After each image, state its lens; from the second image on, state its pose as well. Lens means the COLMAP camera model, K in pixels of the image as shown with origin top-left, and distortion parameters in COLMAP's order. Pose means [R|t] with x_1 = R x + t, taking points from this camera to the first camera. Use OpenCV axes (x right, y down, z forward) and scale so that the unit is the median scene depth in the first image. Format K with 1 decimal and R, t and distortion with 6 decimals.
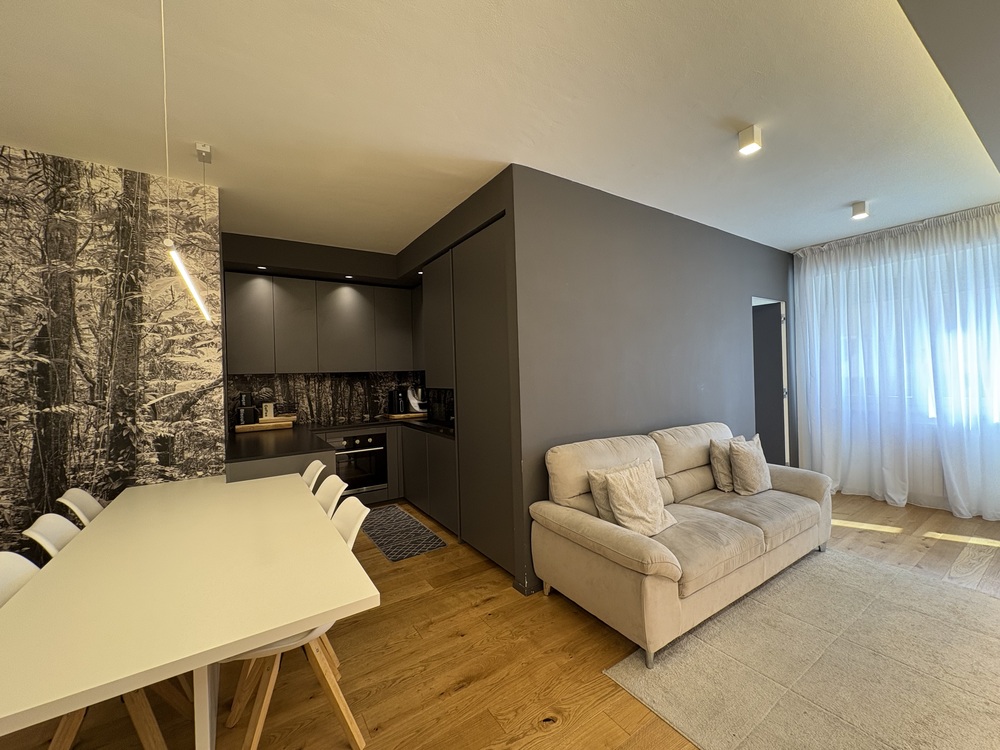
lens RADIAL K [[397.2, 0, 500.6], [0, 397.2, 373.7], [0, 0, 1]] dist [0.001712, -0.000422]
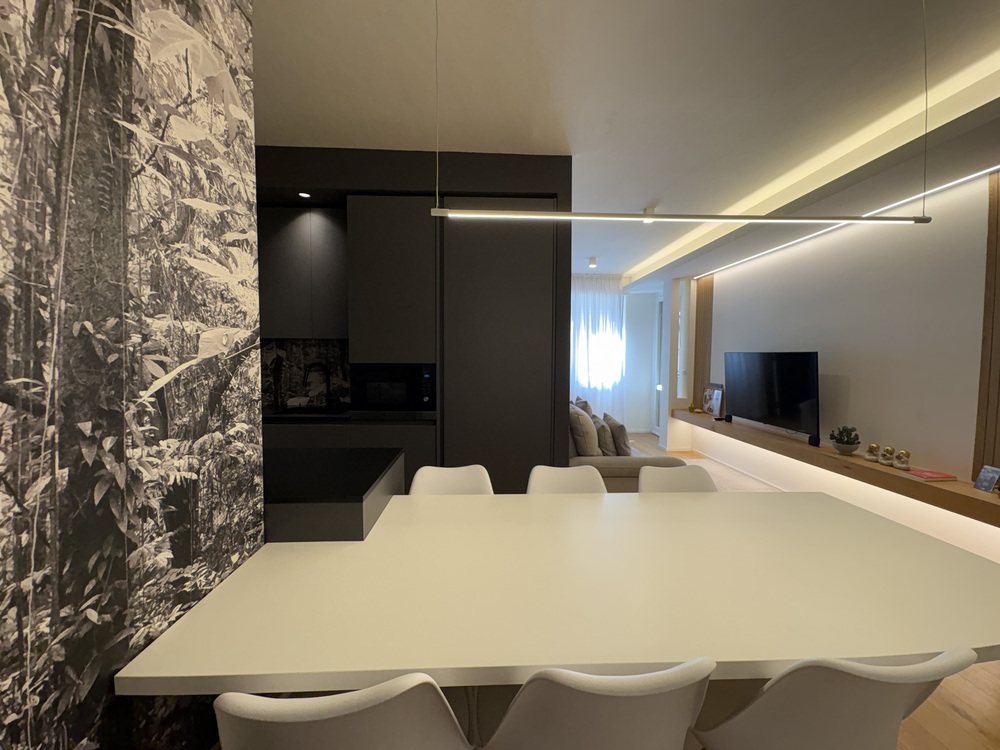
lens RADIAL K [[397.2, 0, 501.9], [0, 397.2, 373.0], [0, 0, 1]] dist [0.001712, -0.000422]
pose [[0.512954, -0.006461, 0.858392, -0.940418], [-0.021548, 0.999560, 0.020400, 0.046154], [-0.858146, -0.028961, 0.512589, 0.550112]]
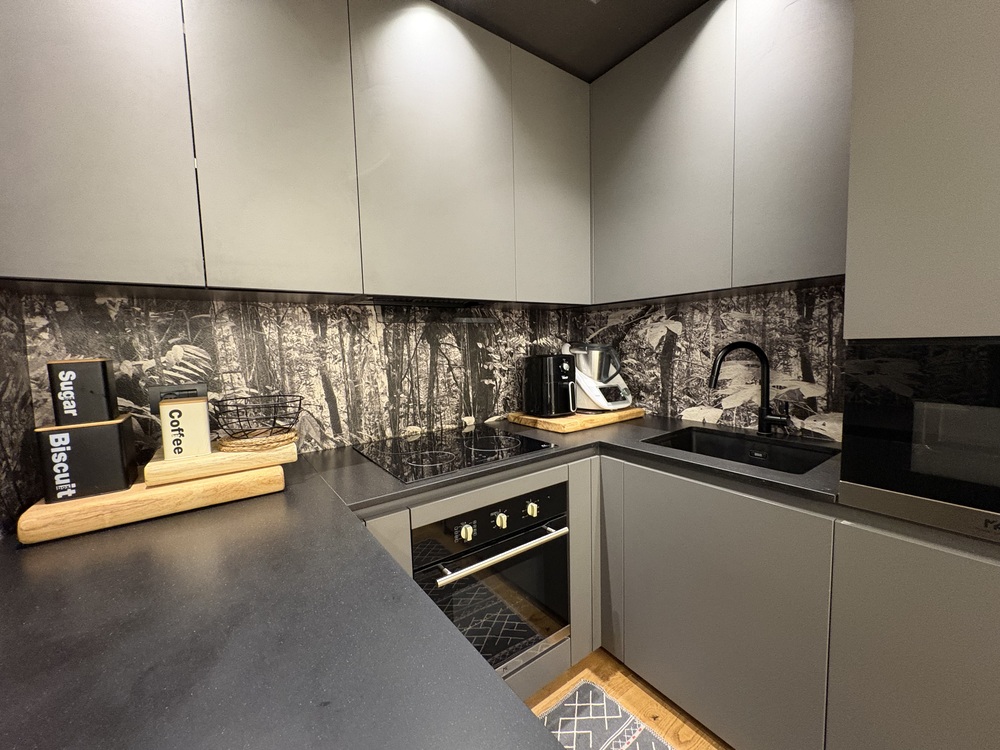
lens RADIAL K [[397.2, 0, 498.7], [0, 397.2, 375.0], [0, 0, 1]] dist [0.001712, -0.000422]
pose [[0.999036, -0.004608, 0.043662, -0.575289], [0.001034, 0.996671, 0.081524, 0.052656], [-0.043892, -0.081400, 0.995715, 1.080028]]
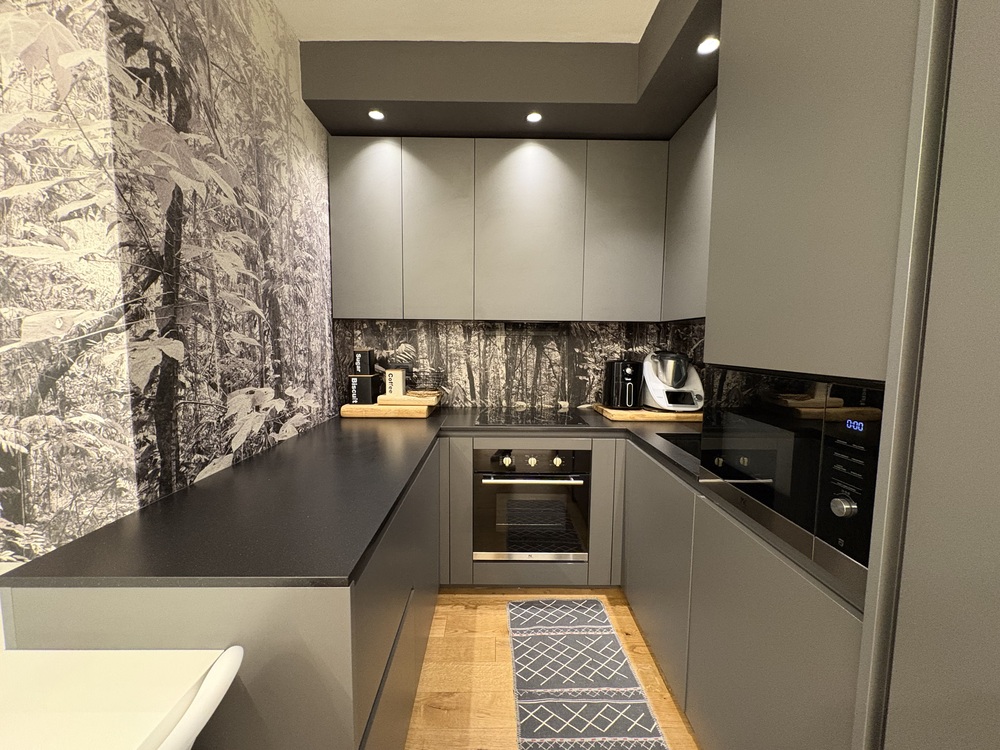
lens RADIAL K [[397.2, 0, 502.0], [0, 397.2, 374.9], [0, 0, 1]] dist [0.001712, -0.000422]
pose [[0.841166, 0.082466, -0.534453, -0.211724], [-0.032721, 0.994255, 0.101915, 0.024512], [0.539787, -0.068240, 0.839031, 0.882189]]
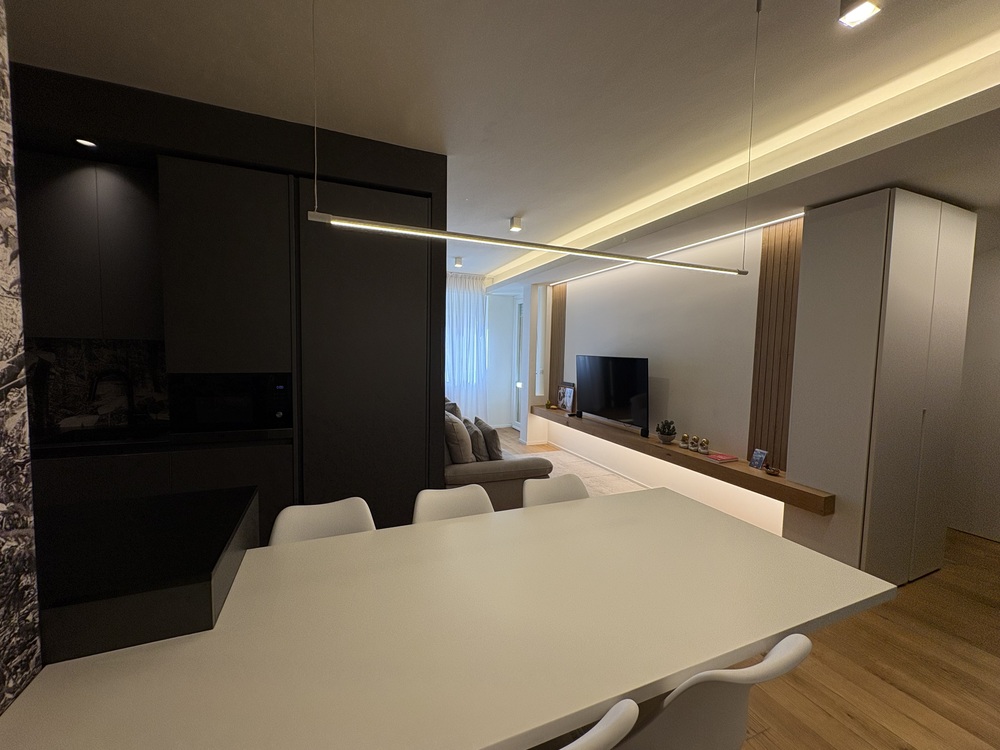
lens RADIAL K [[397.2, 0, 503.4], [0, 397.2, 373.9], [0, 0, 1]] dist [0.001712, -0.000422]
pose [[0.180337, -0.028866, 0.983181, -0.926572], [-0.027901, 0.999017, 0.034449, 0.005501], [-0.983209, -0.033644, 0.179355, 0.604416]]
